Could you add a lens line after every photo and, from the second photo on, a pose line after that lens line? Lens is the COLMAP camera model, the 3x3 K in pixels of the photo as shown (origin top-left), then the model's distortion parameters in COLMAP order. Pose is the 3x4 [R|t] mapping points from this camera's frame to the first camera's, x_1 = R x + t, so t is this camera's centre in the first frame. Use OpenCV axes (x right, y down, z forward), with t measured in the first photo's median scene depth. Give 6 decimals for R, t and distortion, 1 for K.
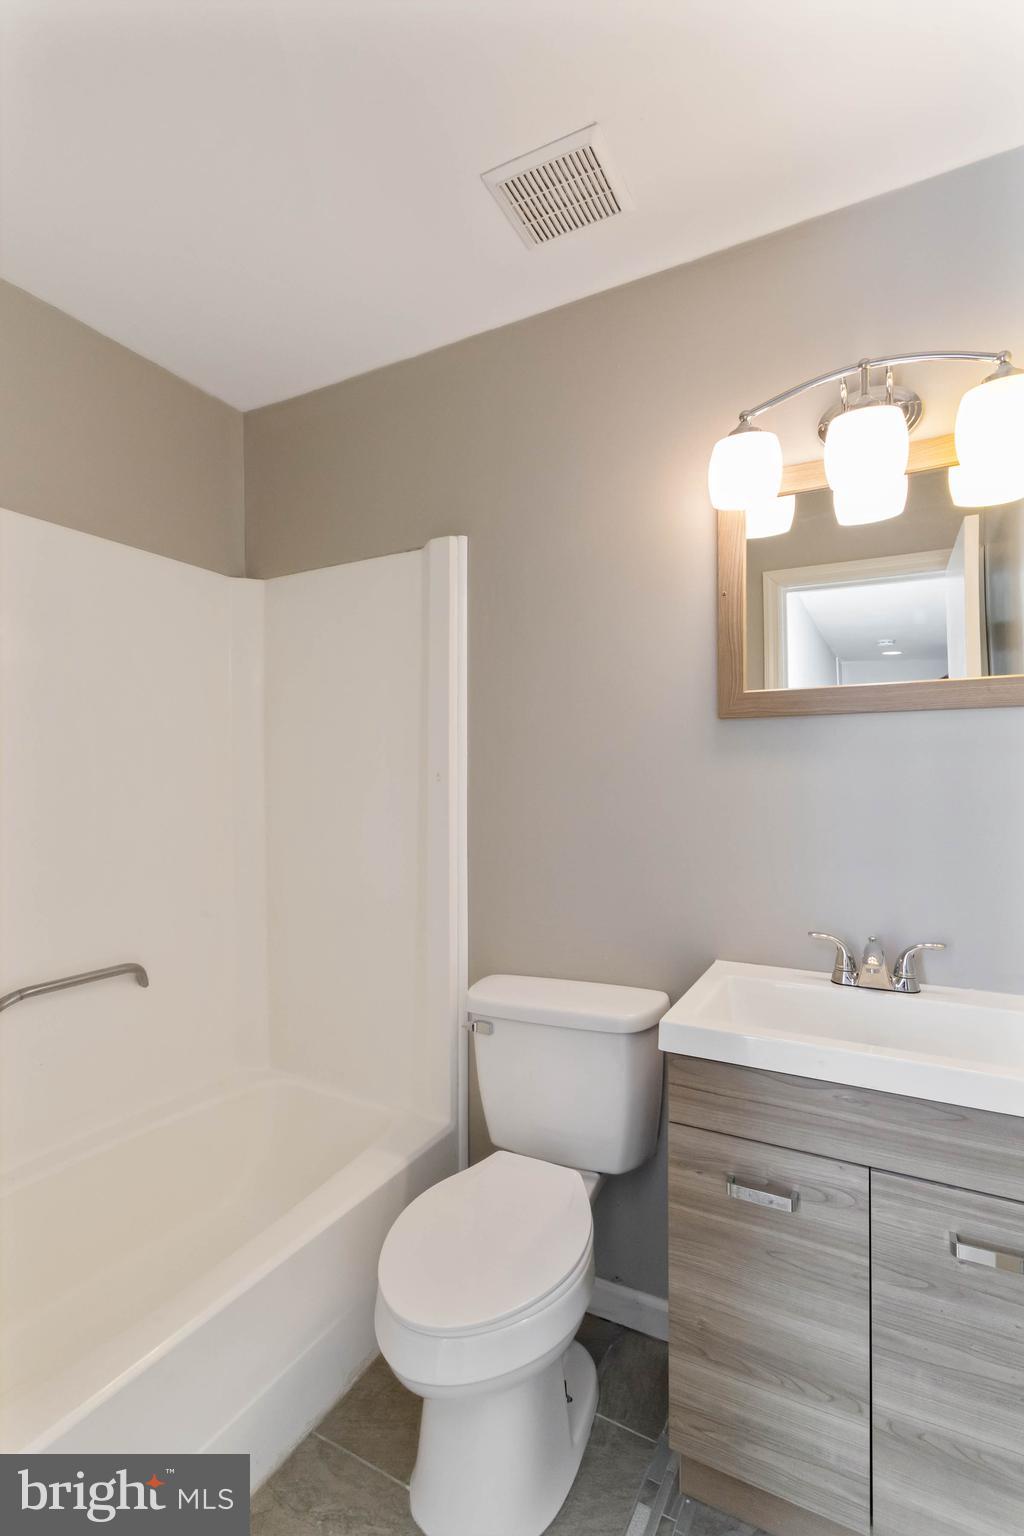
lens RADIAL K [[726.9, 0, 500.0], [0, 726.9, 773.6], [0, 0, 1]] dist [-0.001794, 0.004087]
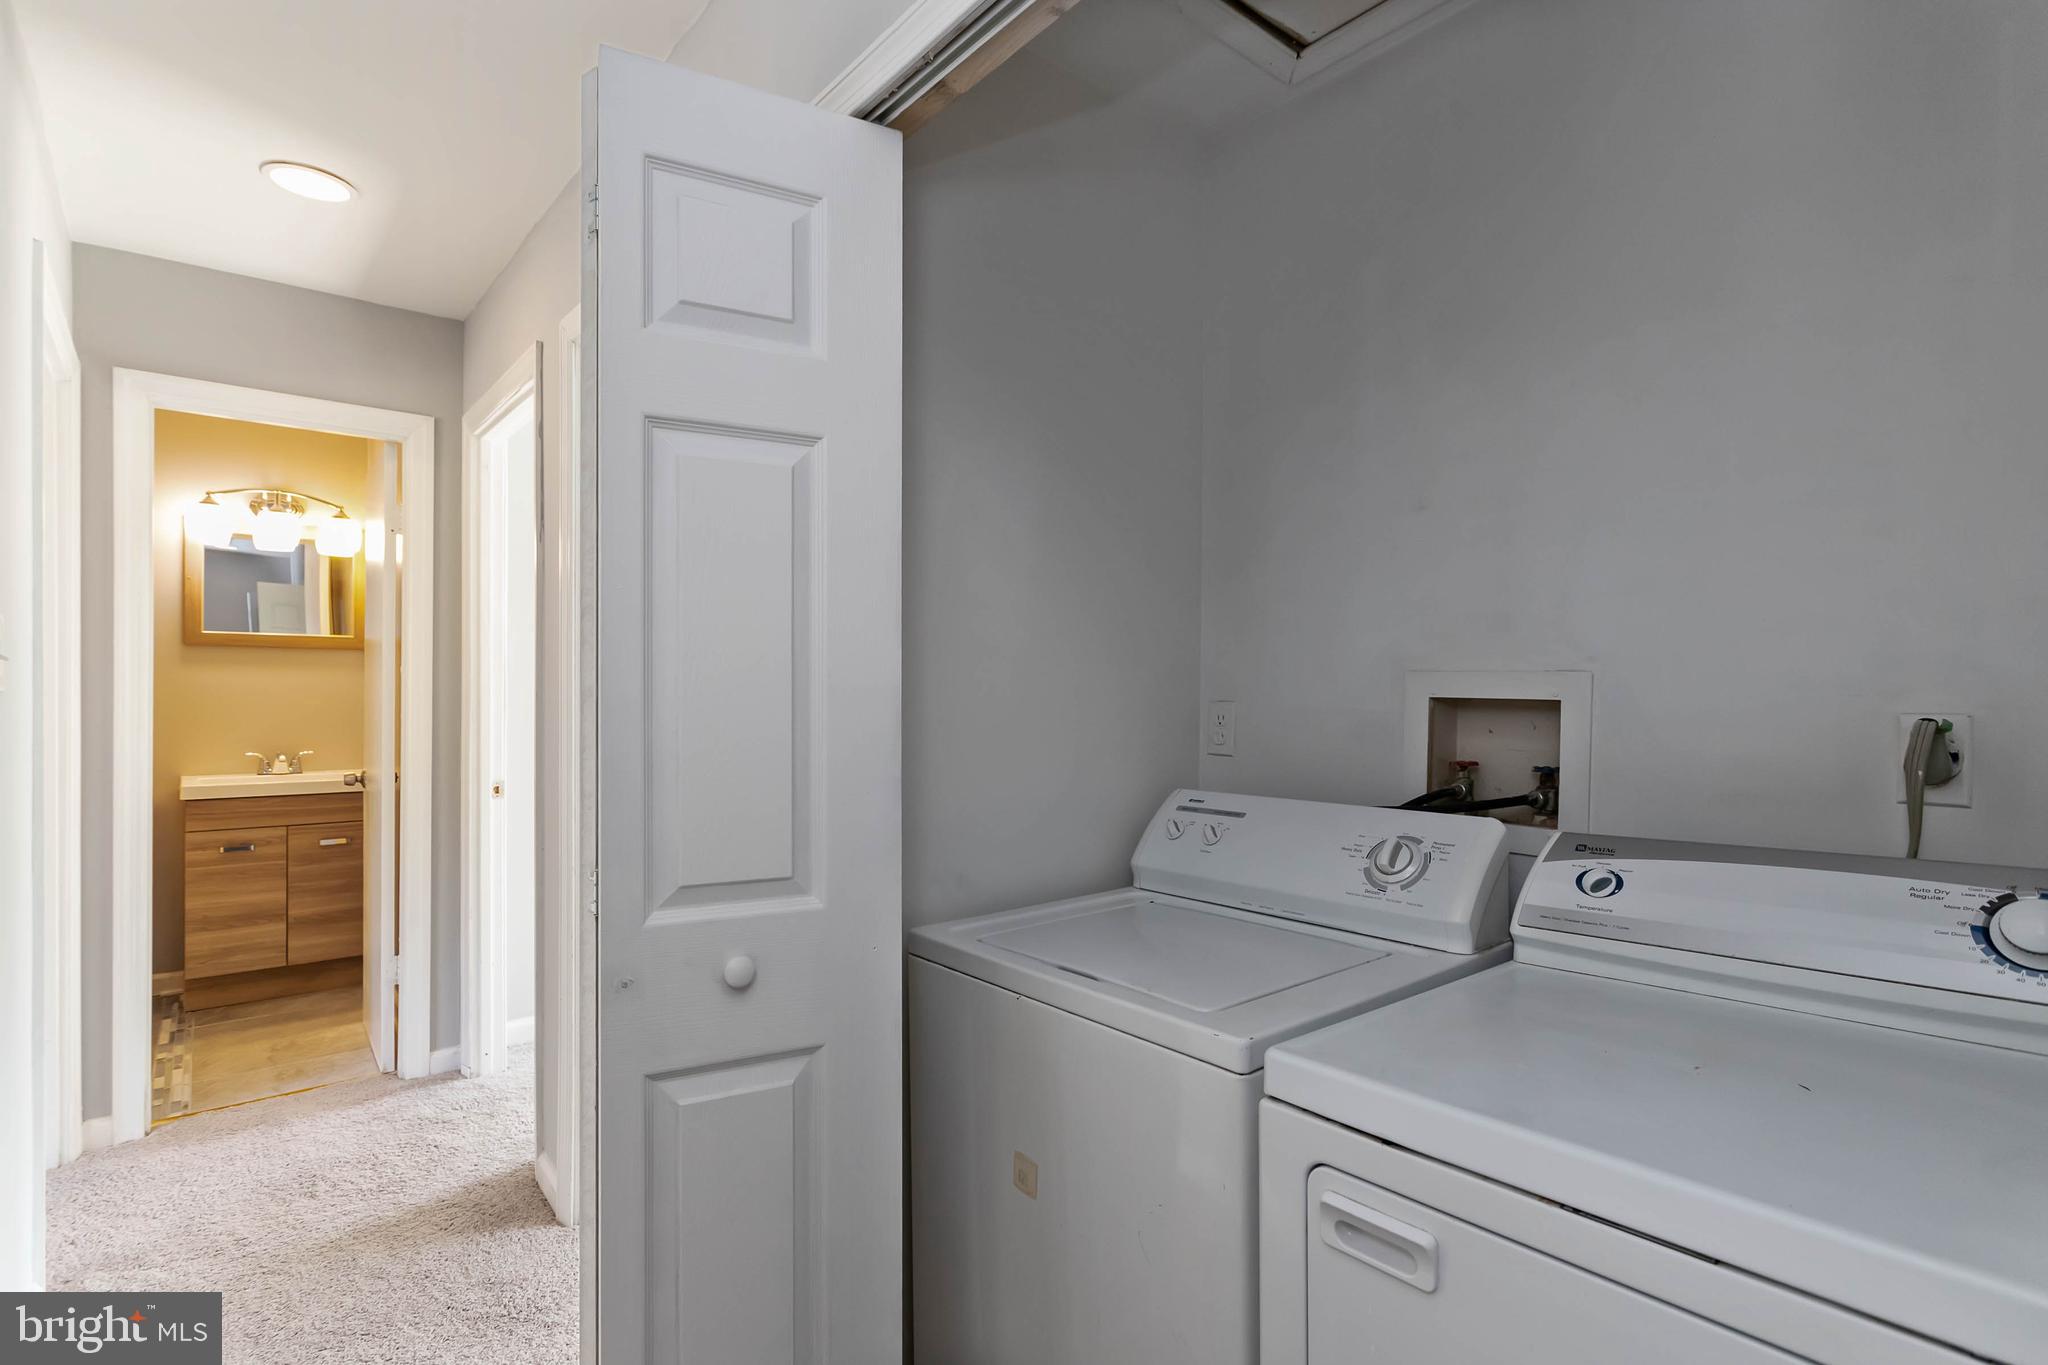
lens RADIAL K [[969.2, 0, 1022.4], [0, 969.2, 695.1], [0, 0, 1]] dist [-0.001794, 0.004087]
pose [[0.348011, -0.002835, 0.937486, -1.366217], [-0.011676, 0.999905, 0.007358, 0.009892], [-0.937418, -0.013507, 0.347945, -1.995279]]
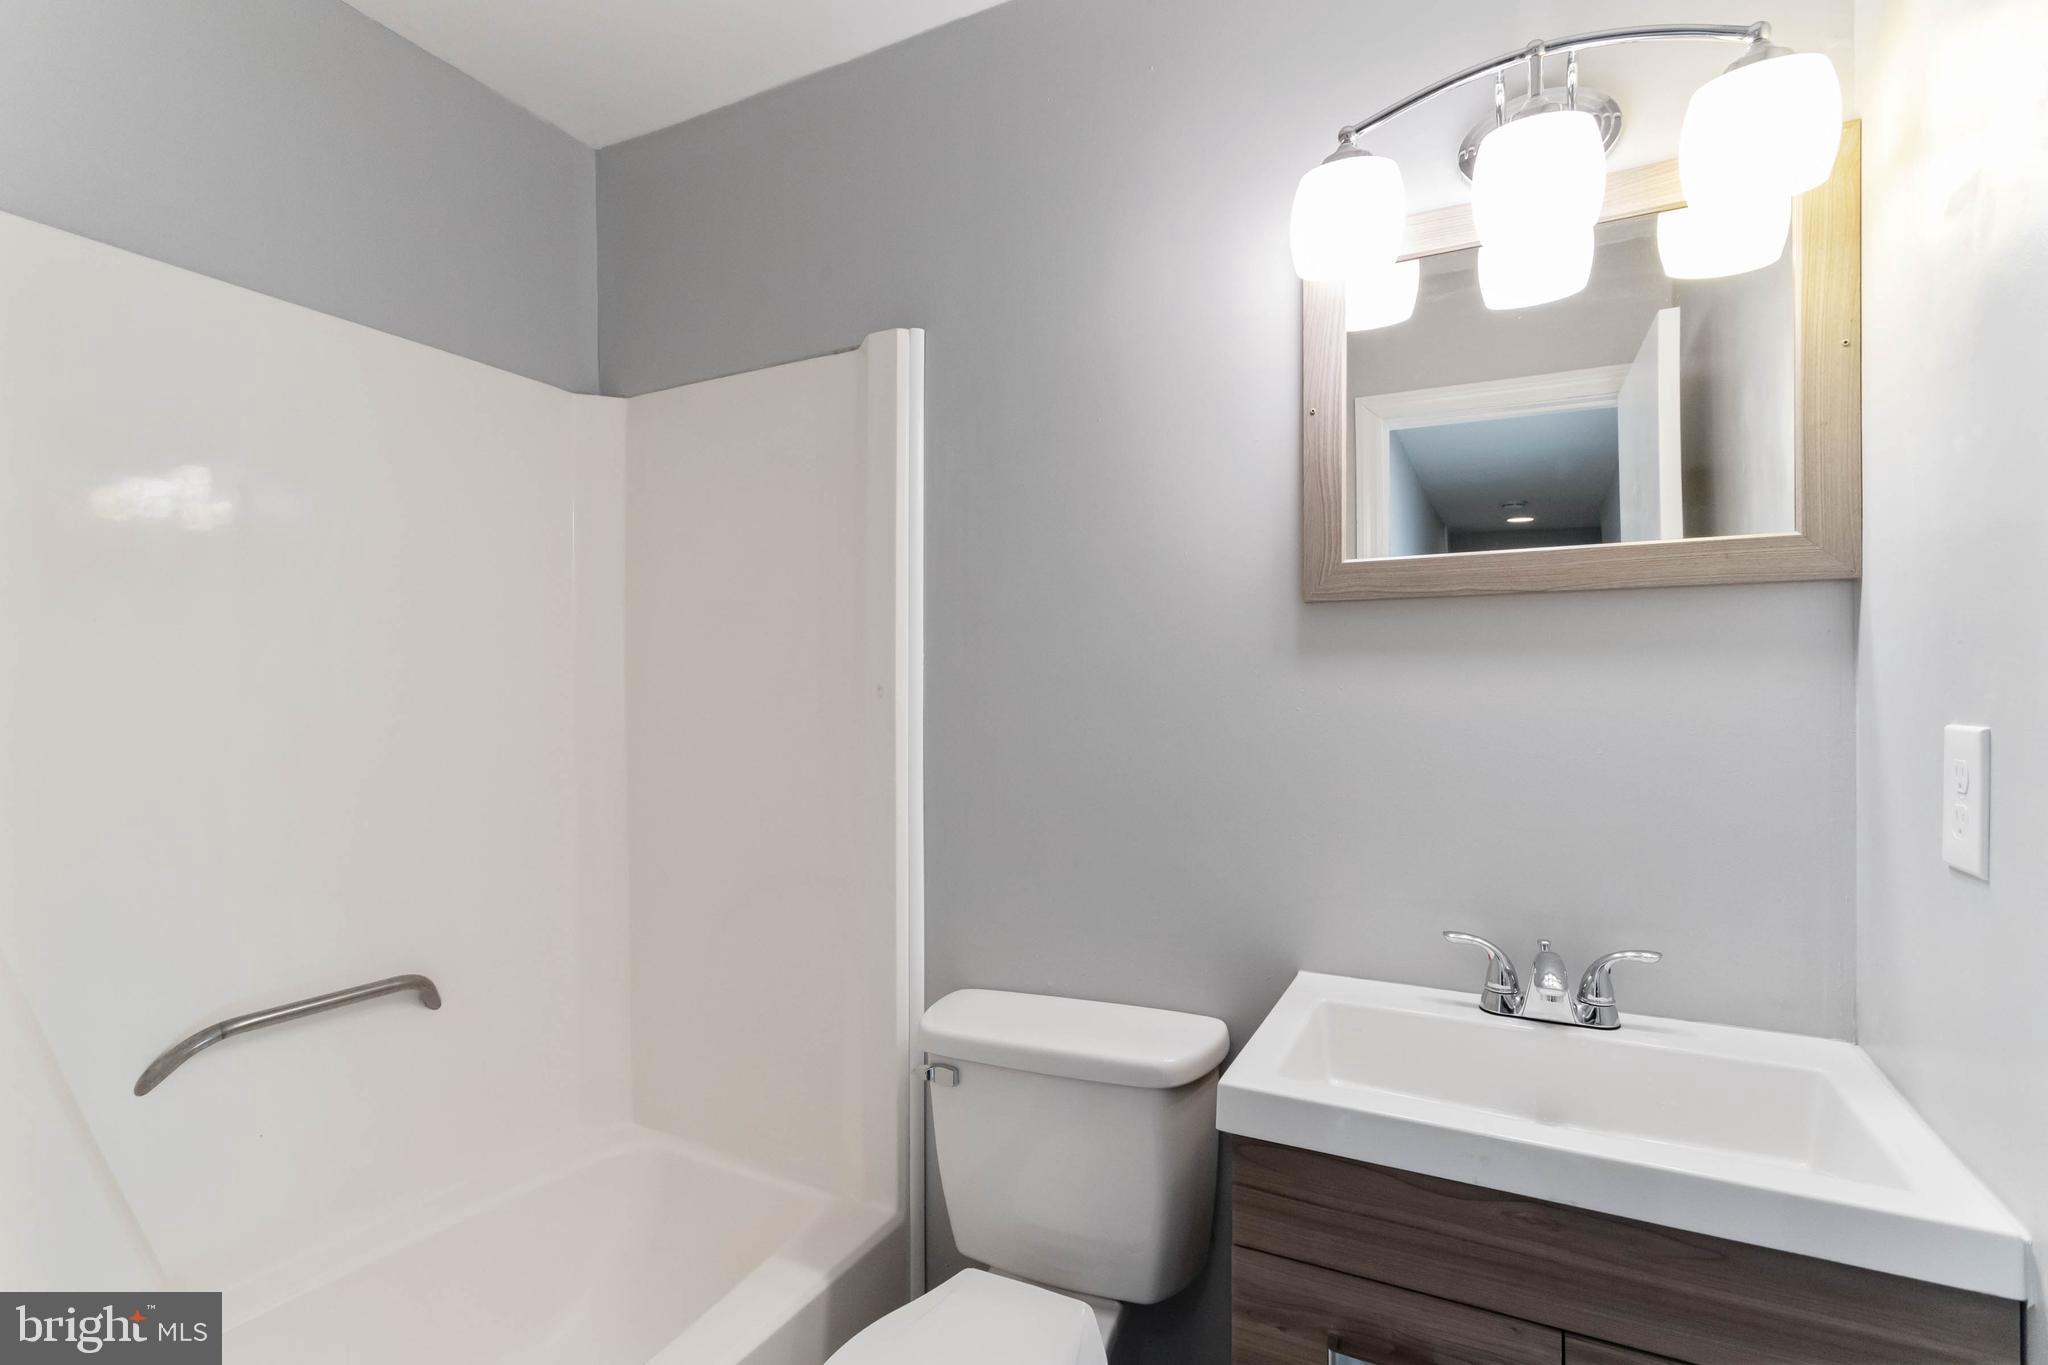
lens RADIAL K [[969.2, 0, 1017.7], [0, 969.2, 686.4], [0, 0, 1]] dist [-0.001794, 0.004087]
pose [[0.999561, 0.001898, 0.029556, 0.018717], [-0.001847, 0.999997, -0.001767, 0.001374], [-0.029560, 0.001712, 0.999562, 0.145578]]
